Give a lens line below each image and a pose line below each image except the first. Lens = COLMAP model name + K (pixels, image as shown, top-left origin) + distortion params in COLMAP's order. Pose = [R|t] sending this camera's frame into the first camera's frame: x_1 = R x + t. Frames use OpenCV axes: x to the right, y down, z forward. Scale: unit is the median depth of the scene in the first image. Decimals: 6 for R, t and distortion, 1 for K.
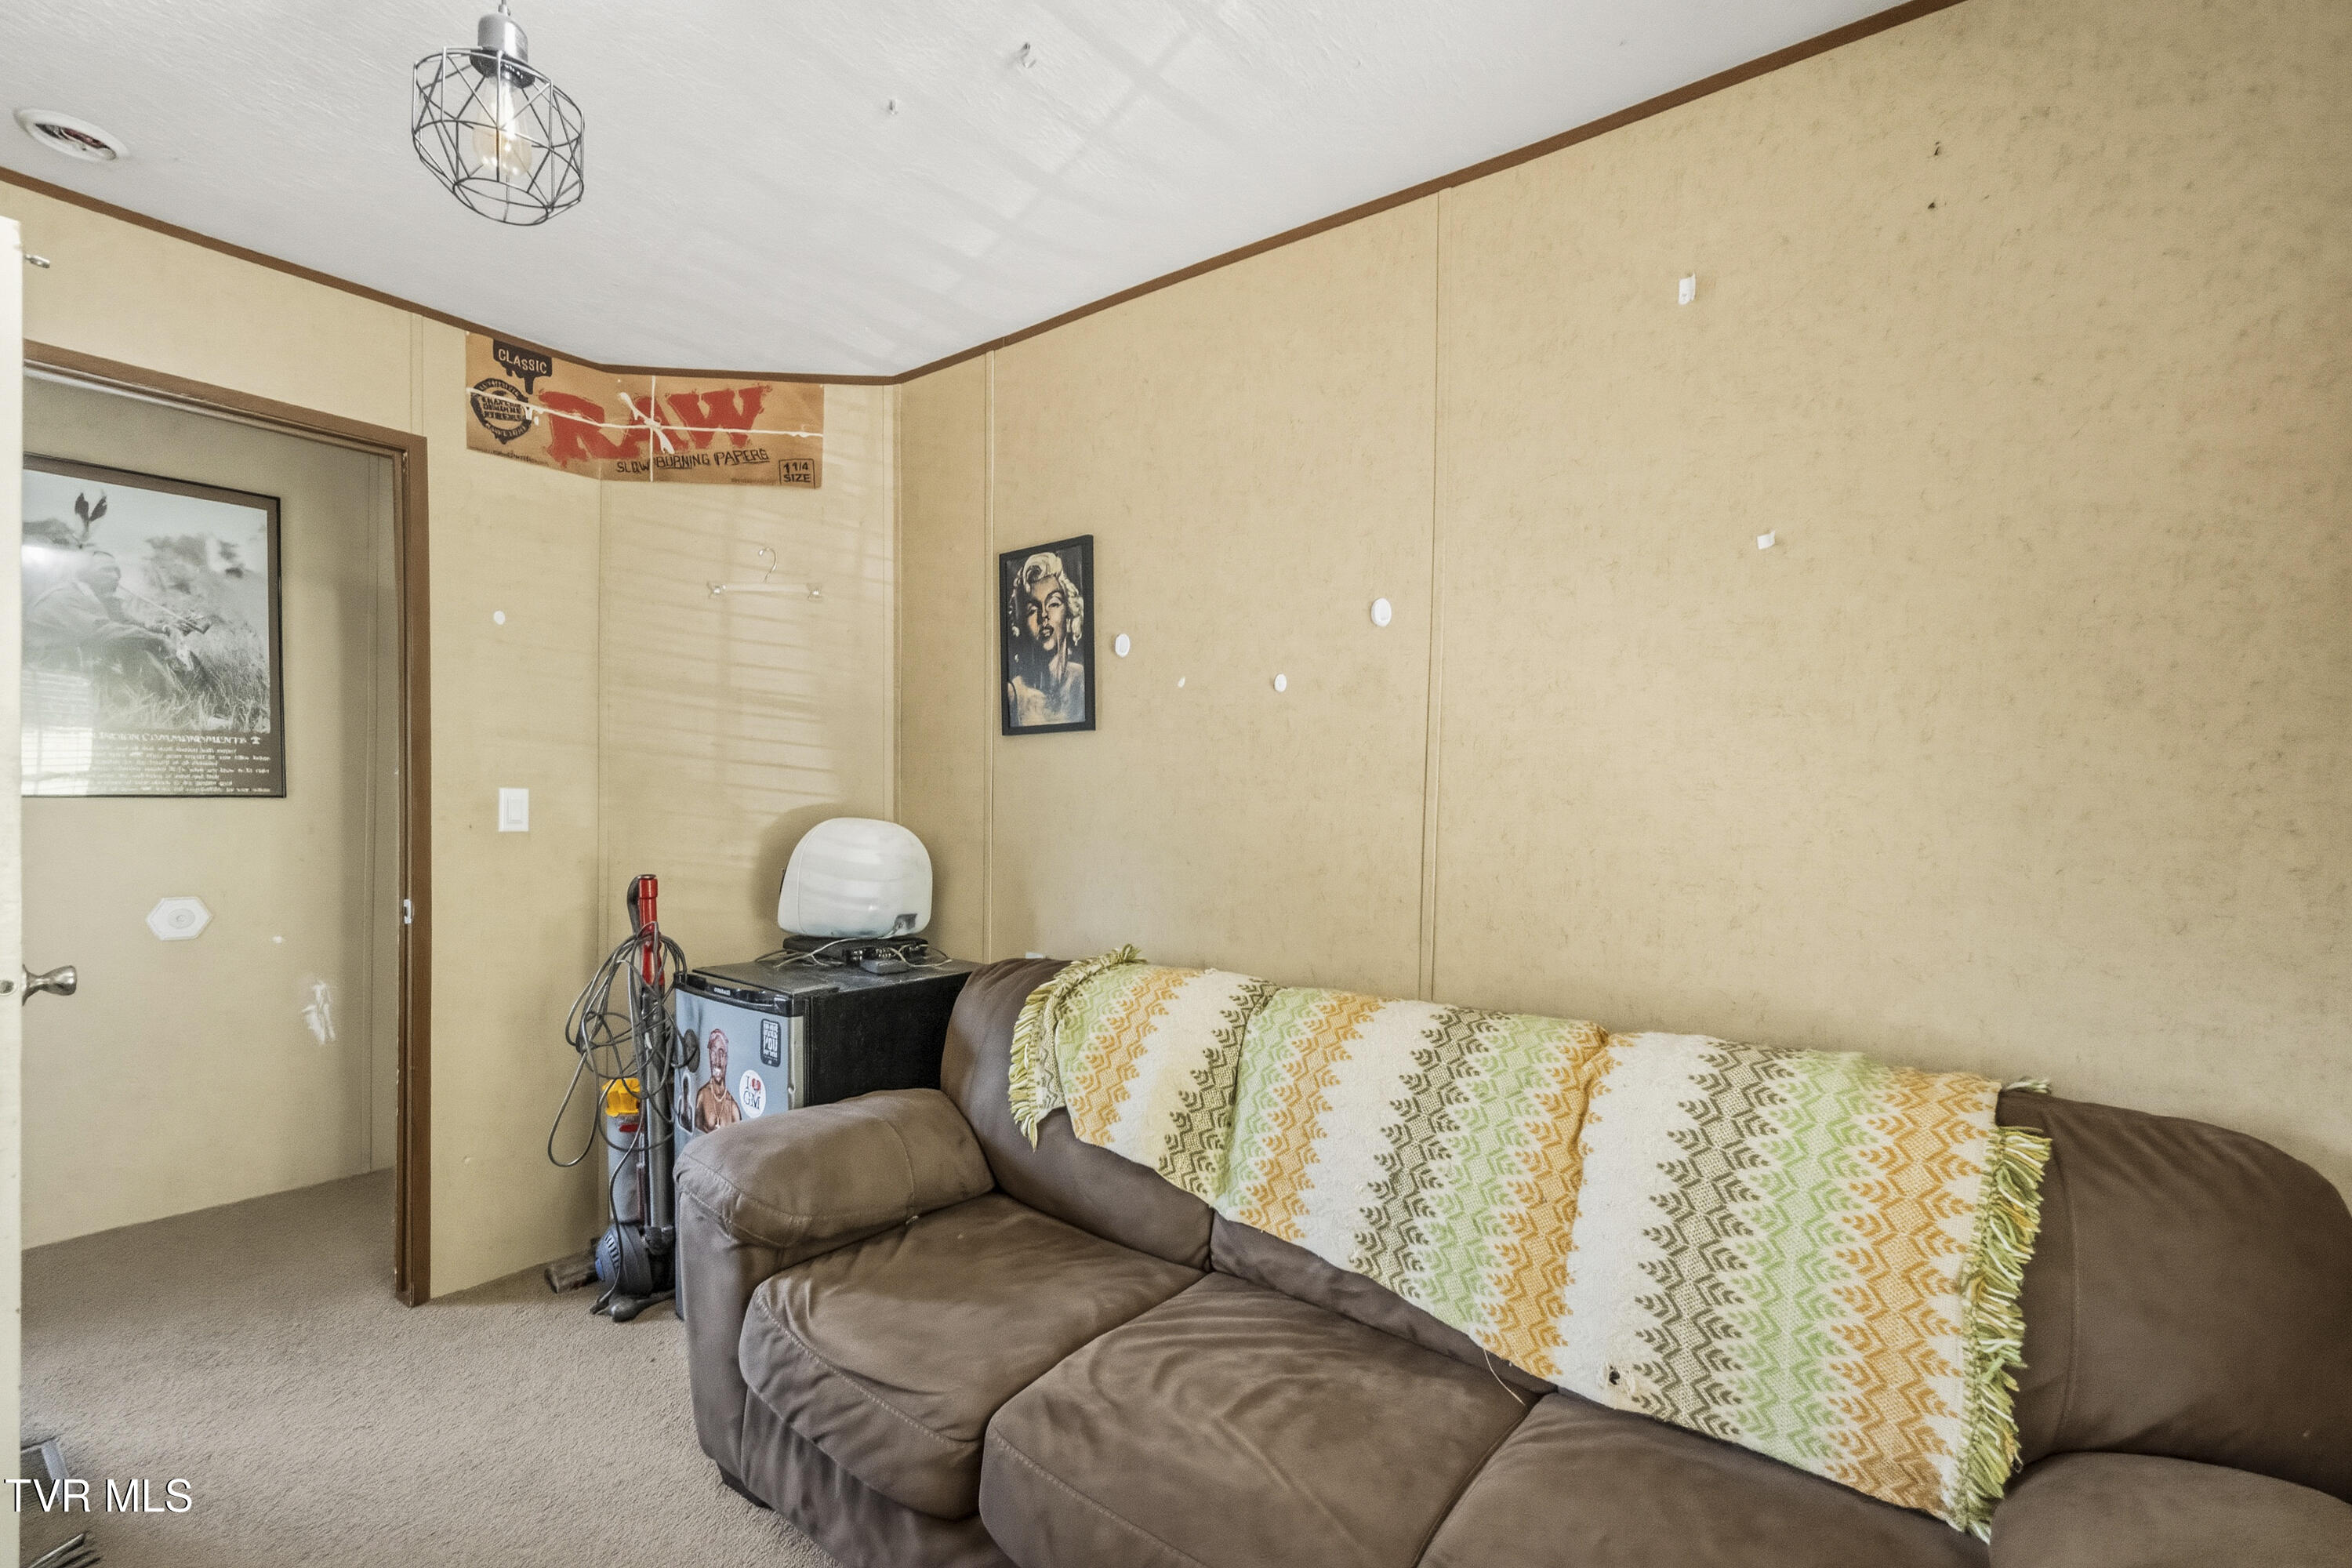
lens RADIAL K [[1019.9, 0, 1172.5], [0, 1019.9, 803.2], [0, 0, 1]] dist [-0.008618, 0.004330]
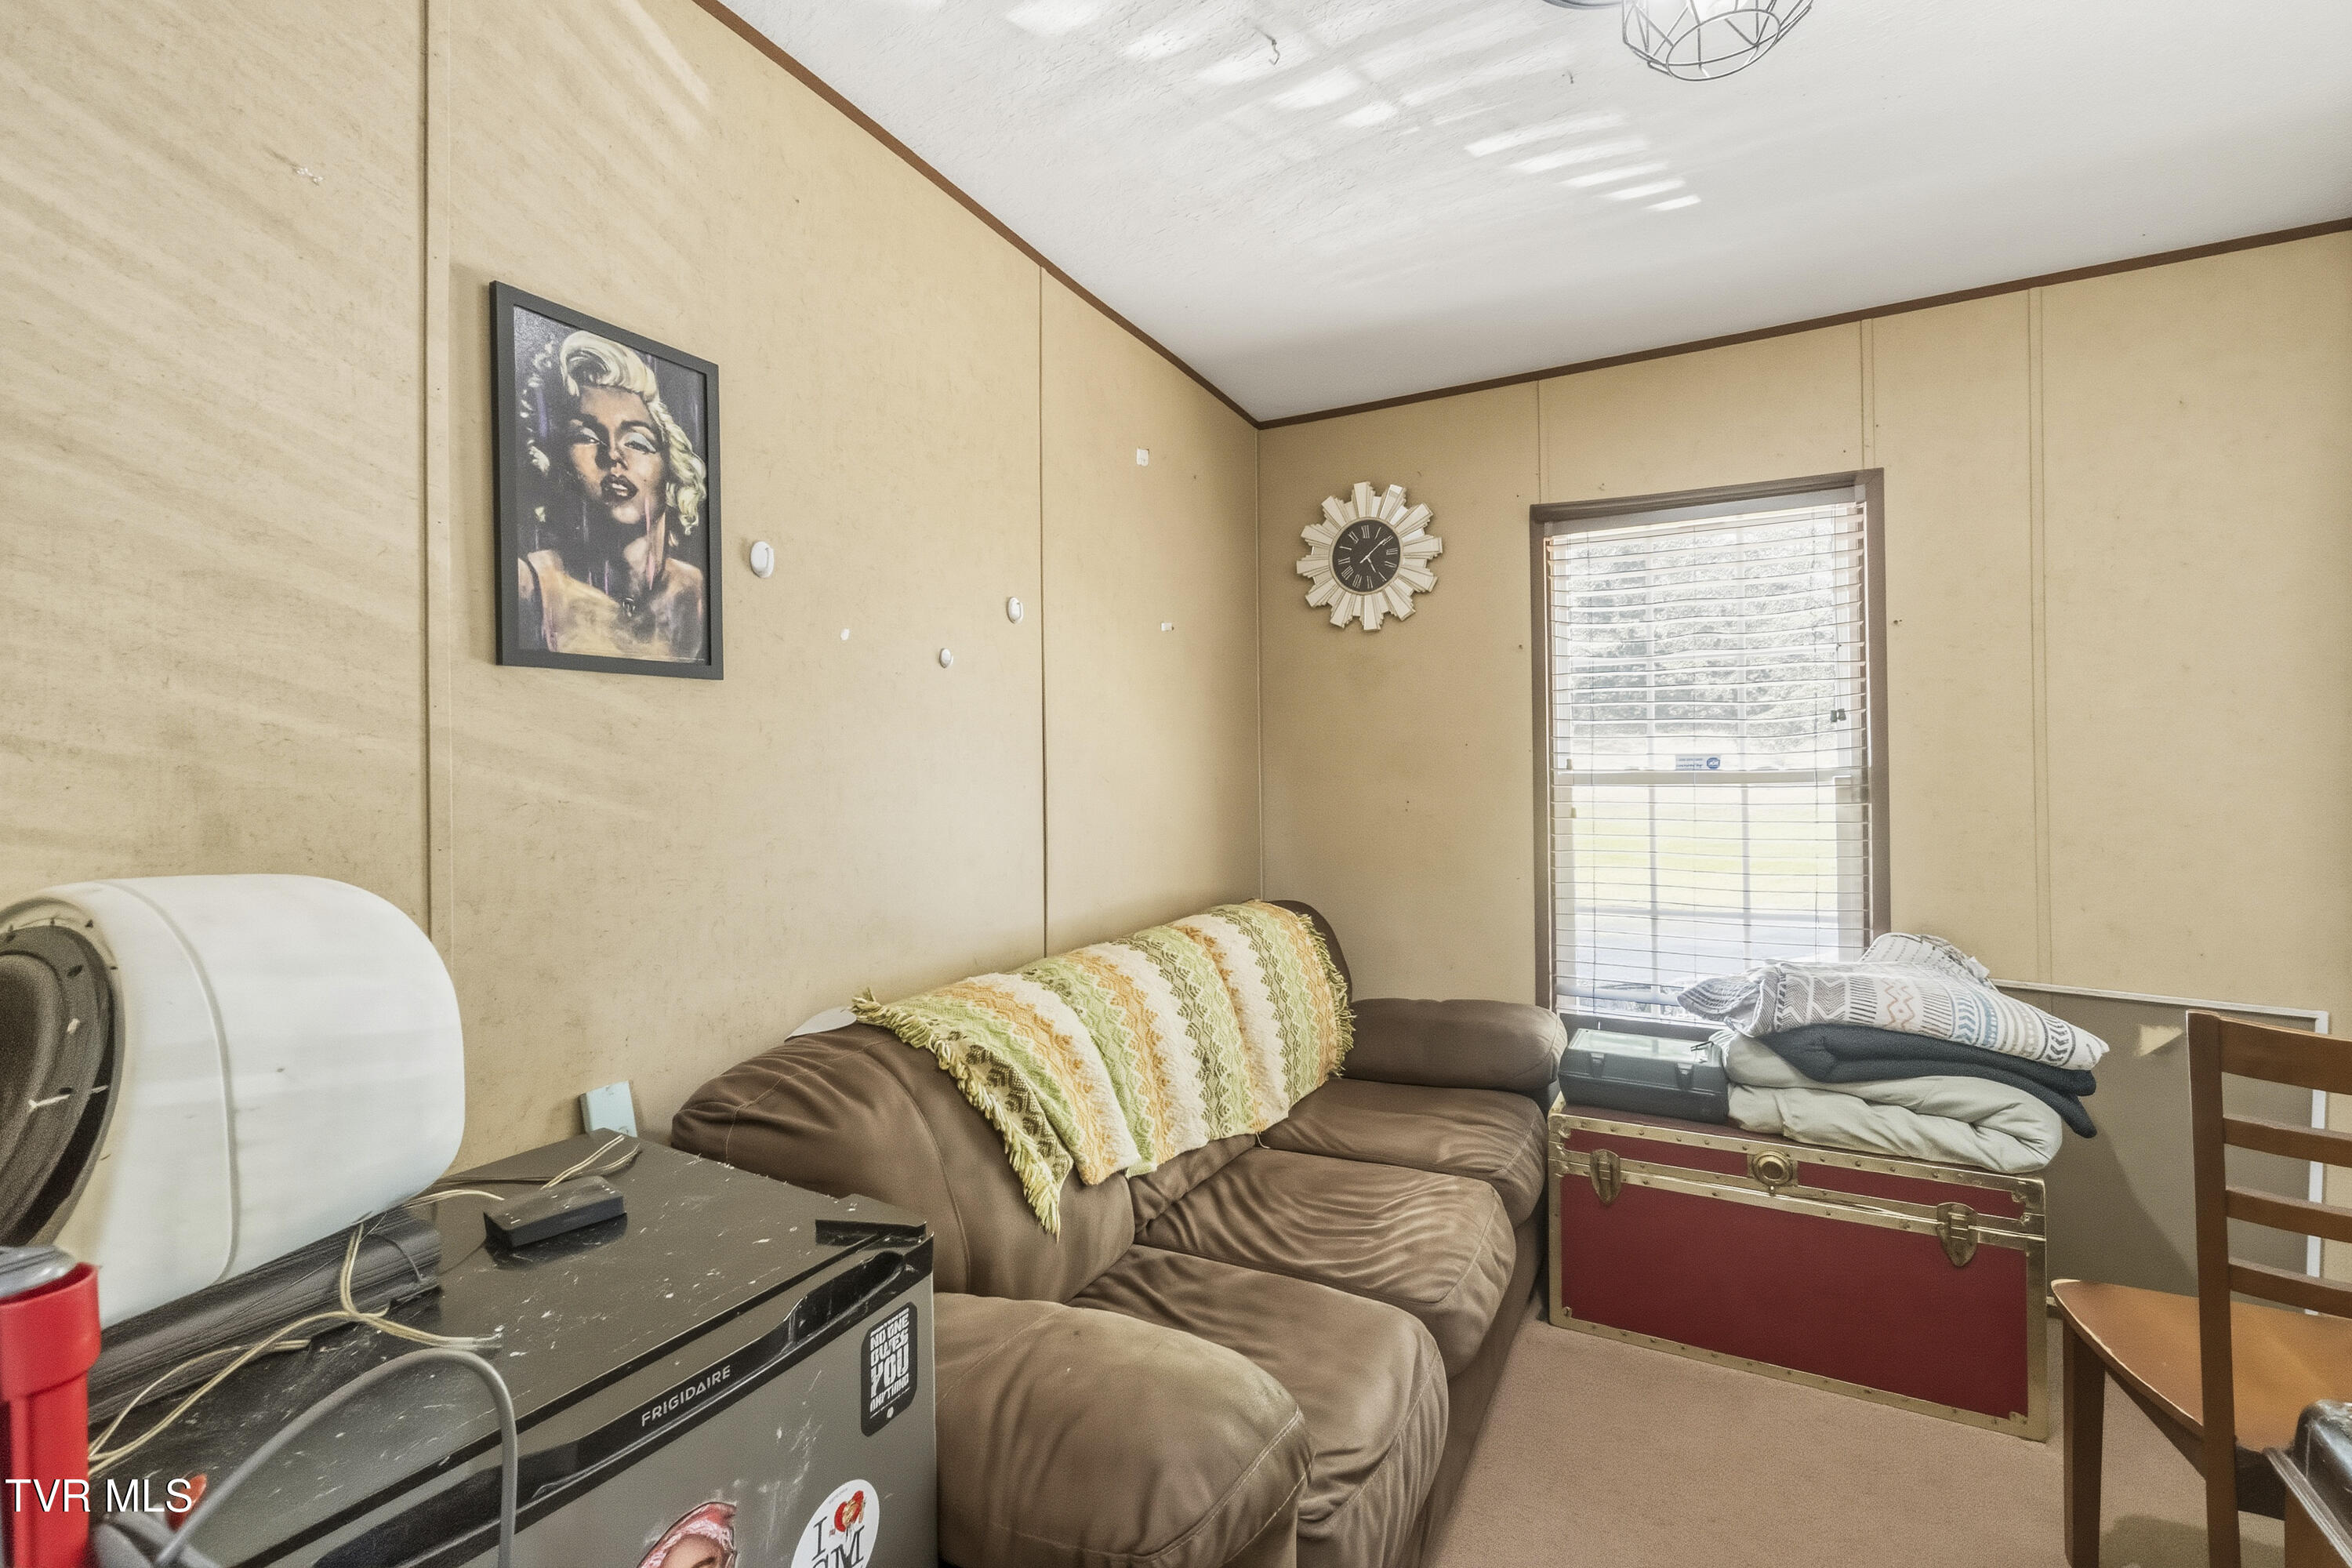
lens RADIAL K [[1019.9, 0, 1174.1], [0, 1019.9, 766.6], [0, 0, 1]] dist [-0.008618, 0.004330]
pose [[-0.153638, 0.006846, 0.988104, -0.710974], [0.027603, 0.999615, -0.002634, -0.009849], [-0.987742, 0.026870, -0.153768, 0.801458]]
